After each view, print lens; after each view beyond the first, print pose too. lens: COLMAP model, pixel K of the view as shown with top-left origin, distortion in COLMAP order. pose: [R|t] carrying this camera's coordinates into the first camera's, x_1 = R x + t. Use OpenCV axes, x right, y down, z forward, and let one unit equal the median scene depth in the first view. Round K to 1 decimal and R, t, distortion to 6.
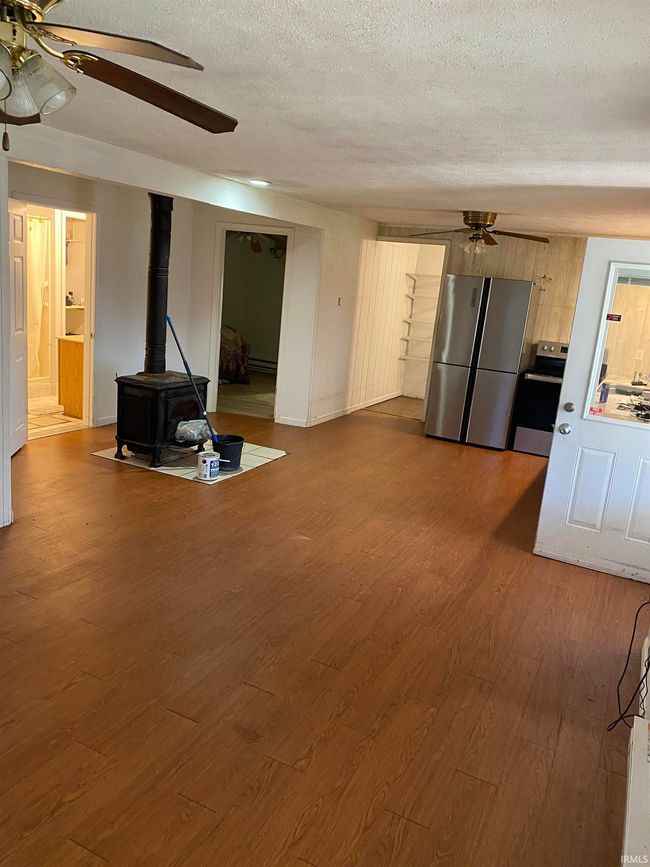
lens RADIAL K [[653.4, 0, 326.3], [0, 653.4, 432.5], [0, 0, 1]] dist [0.000254, 0.000008]
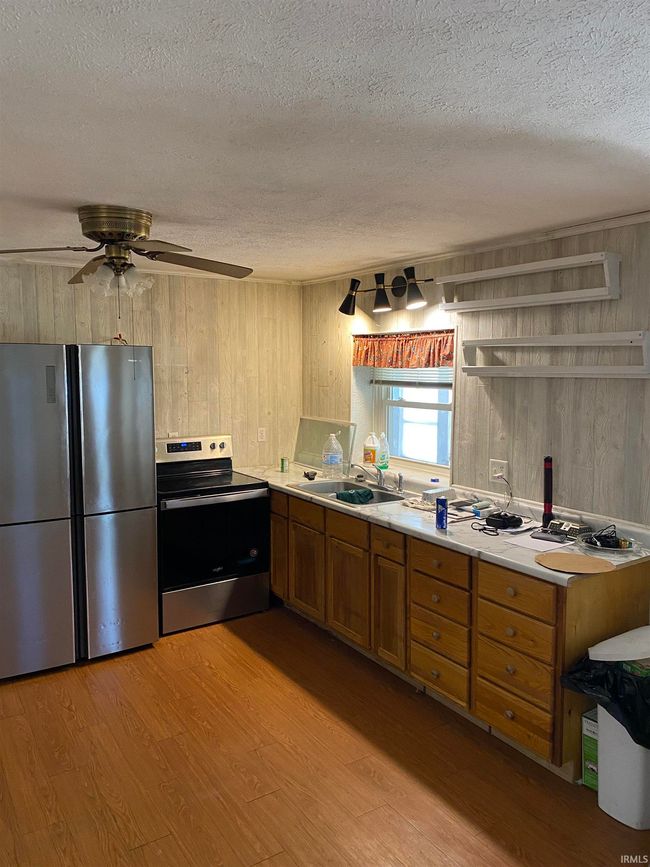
lens RADIAL K [[653.4, 0, 325.1], [0, 653.4, 430.7], [0, 0, 1]] dist [0.000254, 0.000008]
pose [[0.496034, -0.183455, 0.848702, -0.169826], [0.253797, 0.965374, 0.060340, -0.241074], [-0.830384, 0.185468, 0.525418, 0.914785]]
